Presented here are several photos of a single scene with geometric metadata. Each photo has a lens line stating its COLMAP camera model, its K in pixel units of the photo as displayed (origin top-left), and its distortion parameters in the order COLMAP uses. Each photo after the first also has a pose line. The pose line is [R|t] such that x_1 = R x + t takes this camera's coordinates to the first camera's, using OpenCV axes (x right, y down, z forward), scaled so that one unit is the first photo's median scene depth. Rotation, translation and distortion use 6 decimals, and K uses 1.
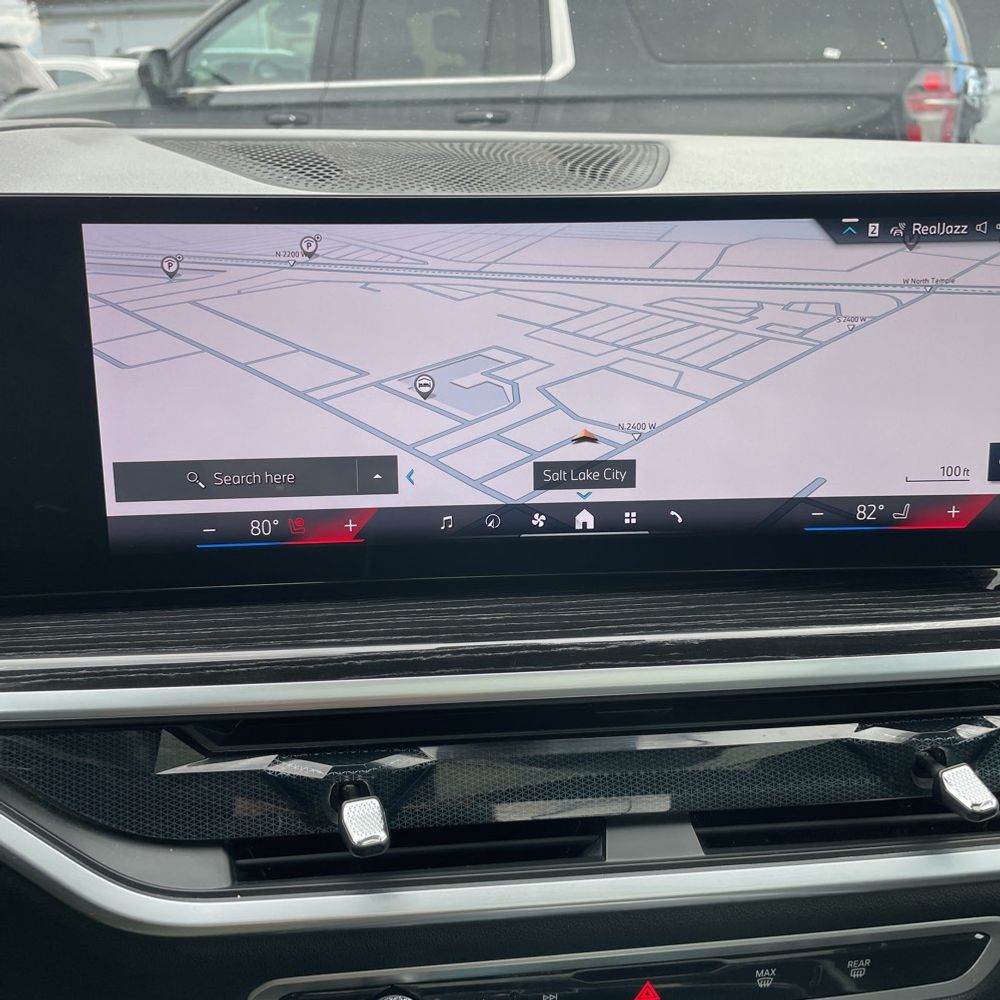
lens RADIAL K [[1020.6, 0, 503.2], [0, 1020.6, 479.4], [0, 0, 1]] dist [0.126990, -0.178170]
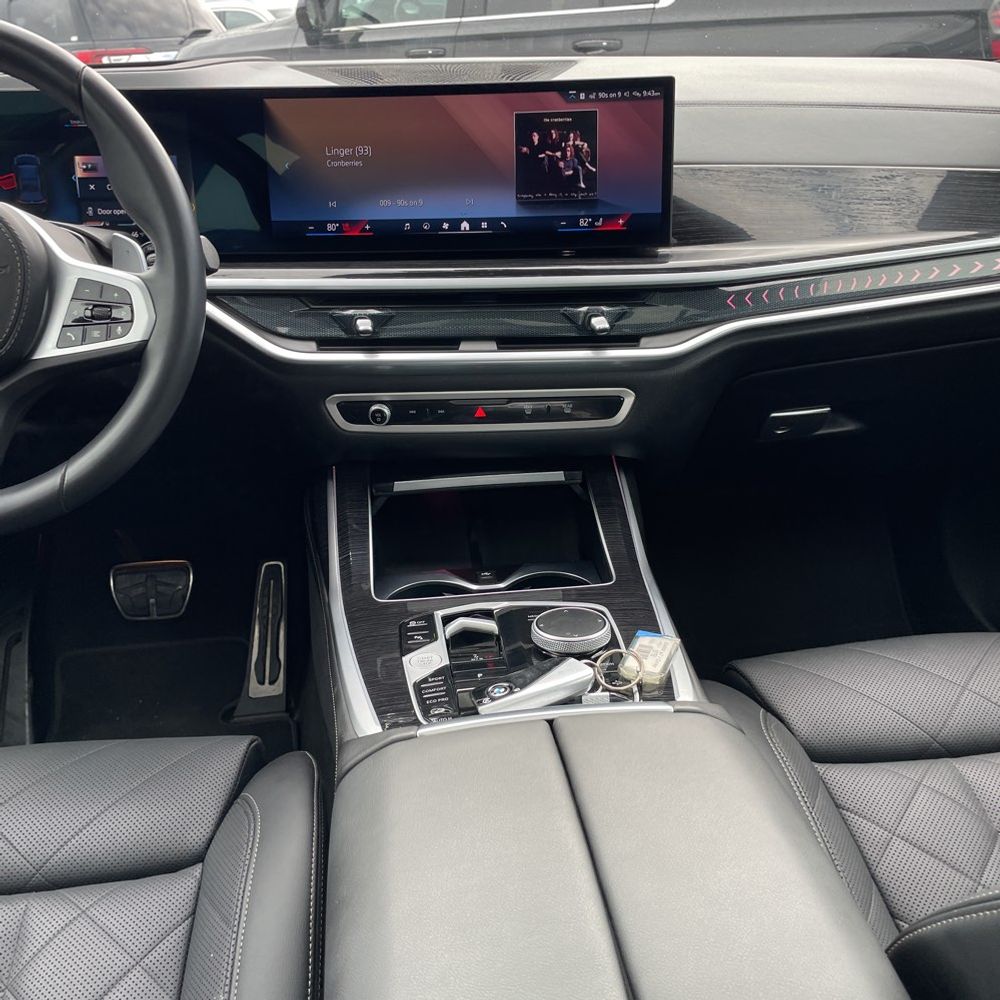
lens RADIAL K [[1020.6, 0, 503.2], [0, 1020.6, 479.4], [0, 0, 1]] dist [0.126990, -0.178170]
pose [[0.989920, 0.028849, -0.138658, 0.046589], [-0.020623, 0.997961, 0.060403, 0.043440], [0.140118, -0.056935, 0.988497, -0.124194]]
